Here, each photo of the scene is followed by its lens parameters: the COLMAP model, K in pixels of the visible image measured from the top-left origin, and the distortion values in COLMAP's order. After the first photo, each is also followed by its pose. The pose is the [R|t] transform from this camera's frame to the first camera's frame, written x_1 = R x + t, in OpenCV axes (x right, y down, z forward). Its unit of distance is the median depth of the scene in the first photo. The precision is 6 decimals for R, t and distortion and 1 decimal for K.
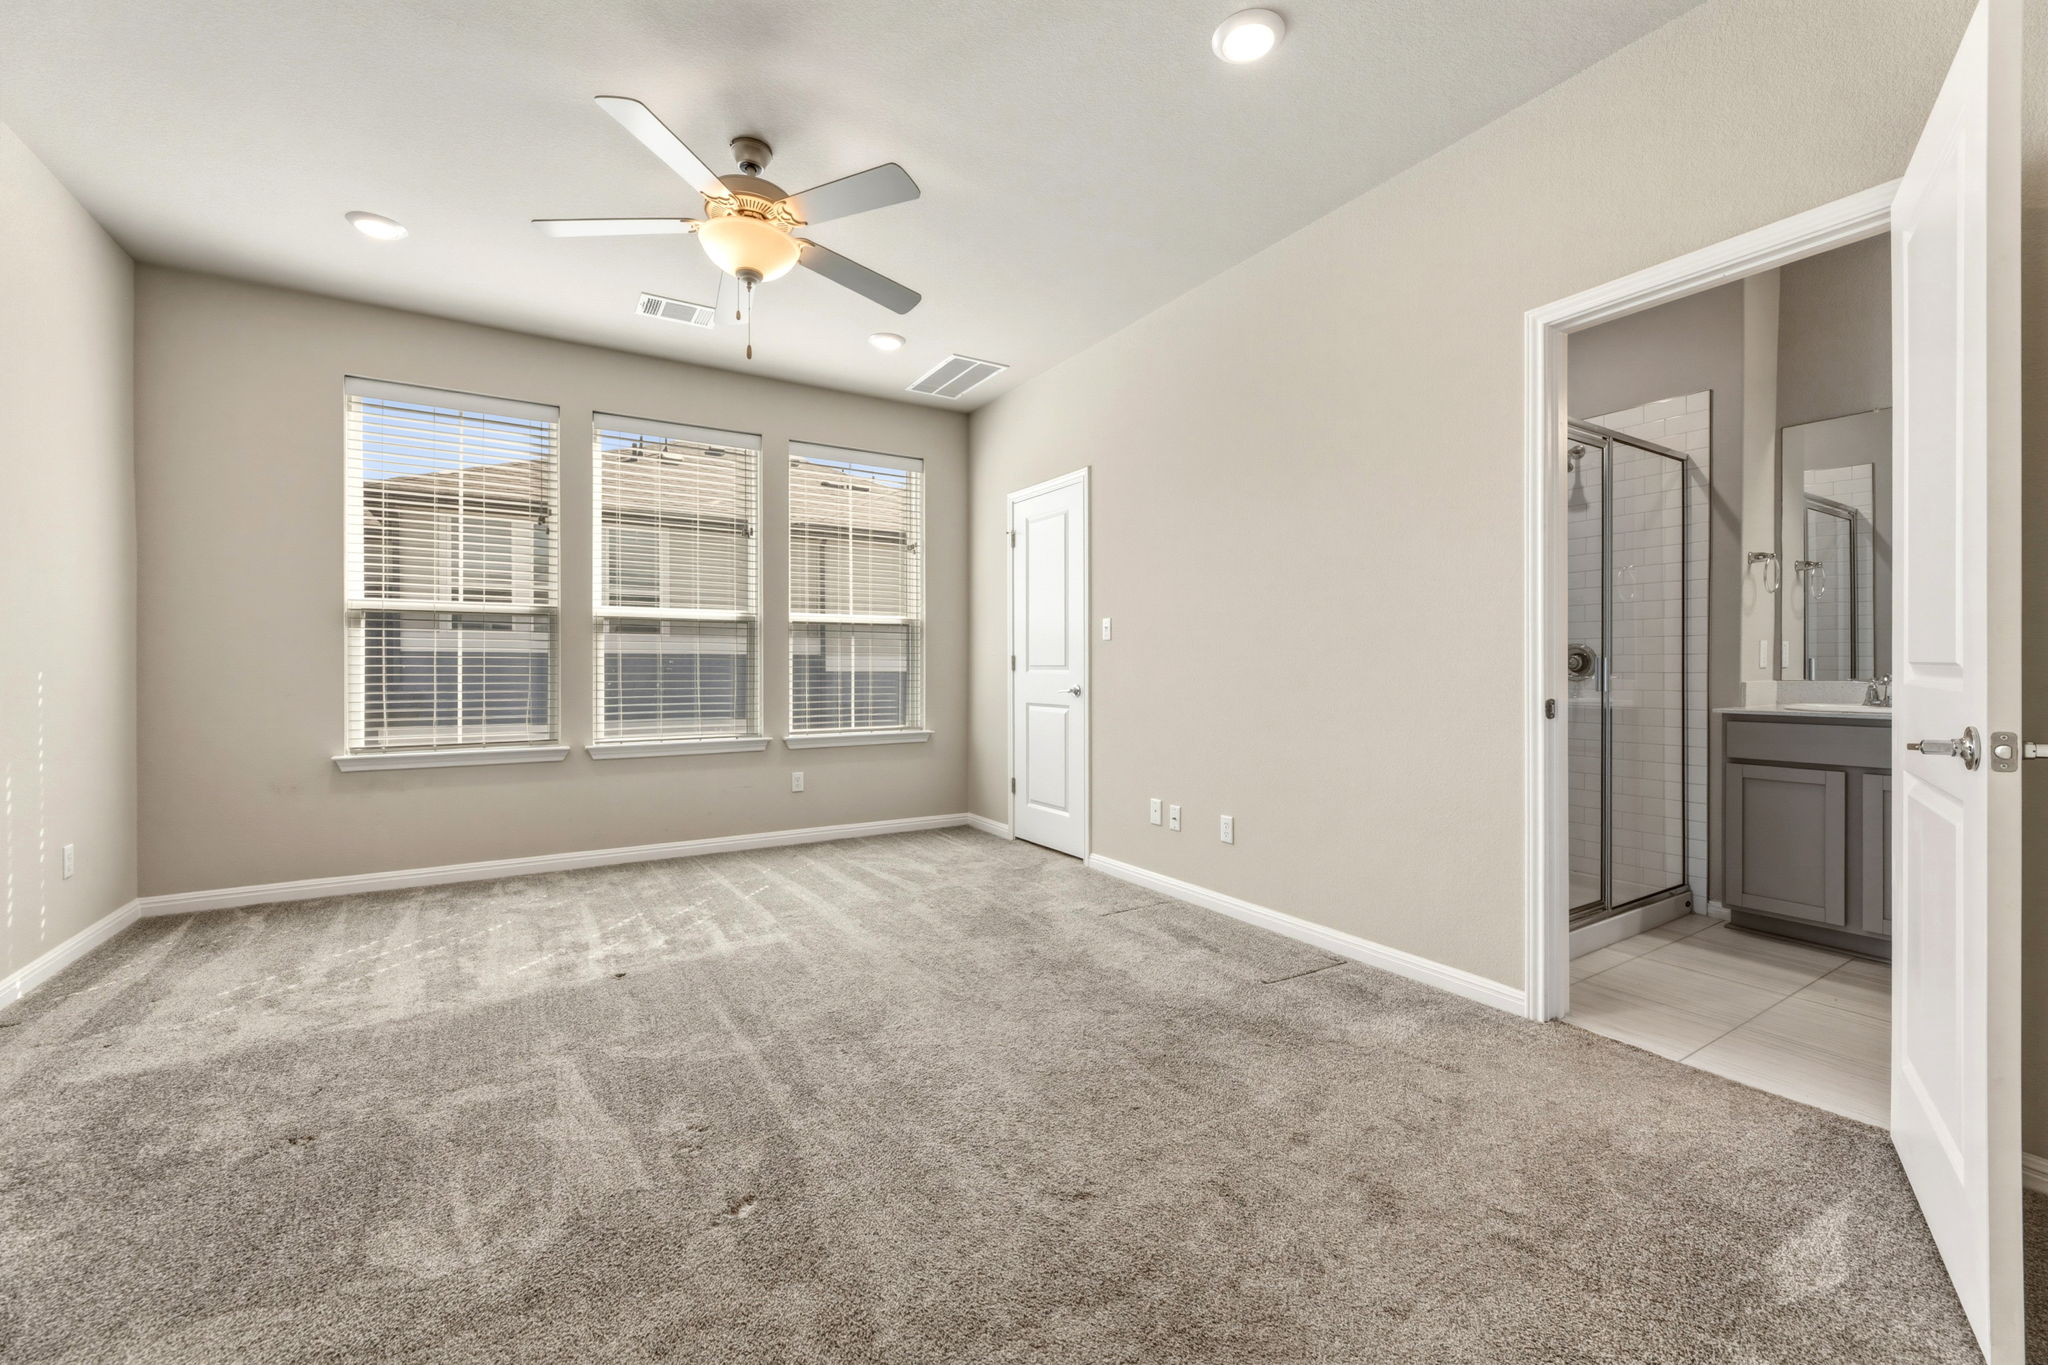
lens RADIAL K [[839.5, 0, 1004.1], [0, 839.5, 671.9], [0, 0, 1]] dist [-0.004564, -0.000762]
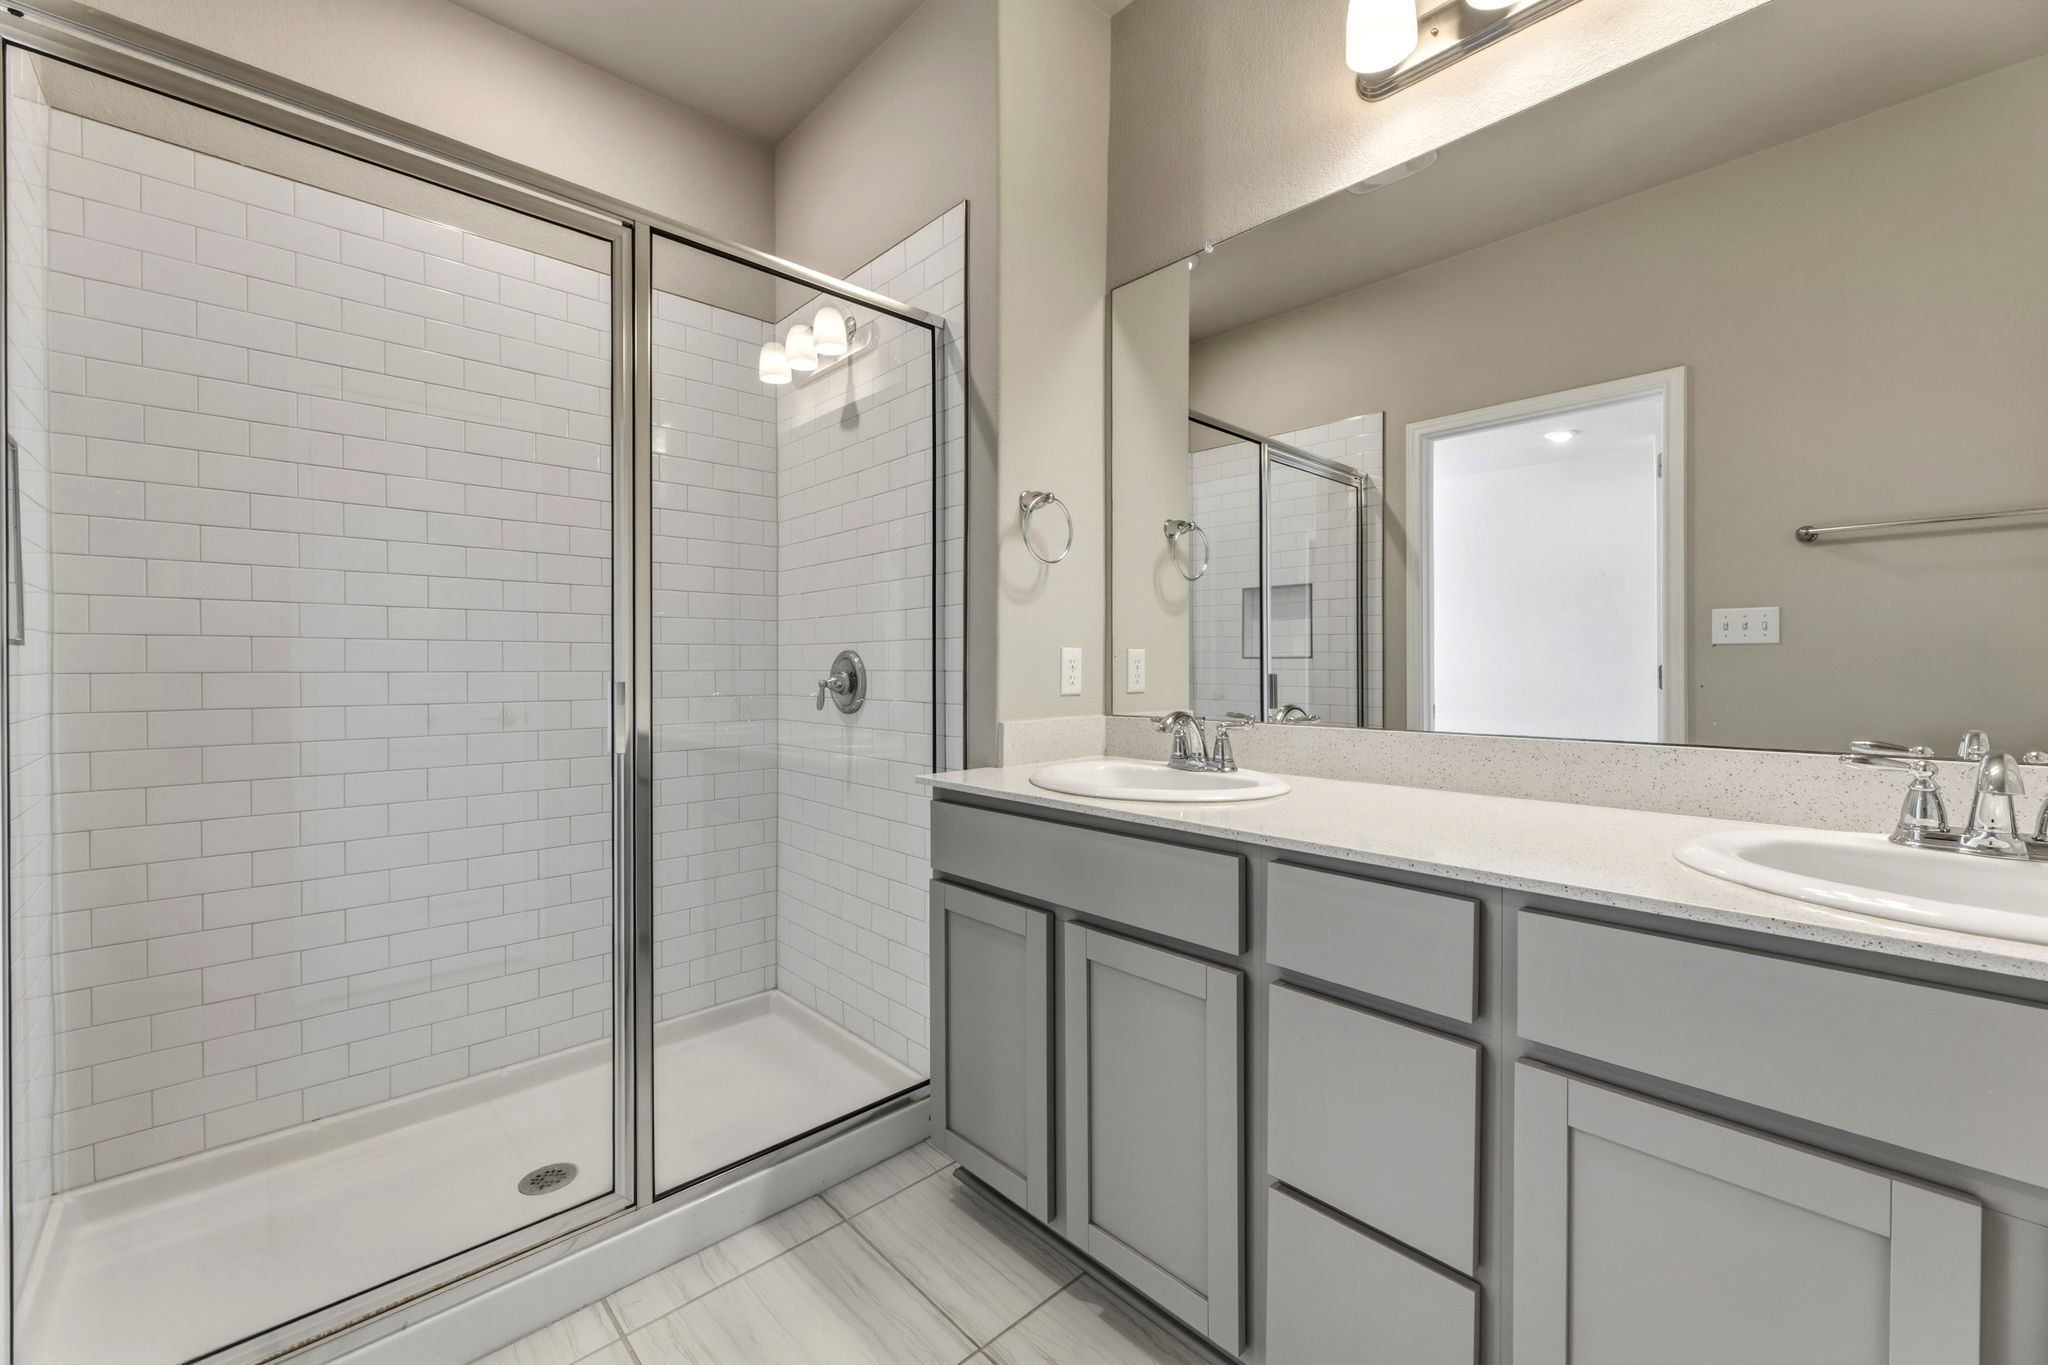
lens RADIAL K [[822.5, 0, 1021.7], [0, 822.5, 673.0], [0, 0, 1]] dist [0.000191, -0.000003]
pose [[0.980715, -0.002970, 0.195420, 0.780847], [0.003657, 0.999988, -0.003150, -0.018950], [-0.195408, 0.003804, 0.980715, 0.452180]]
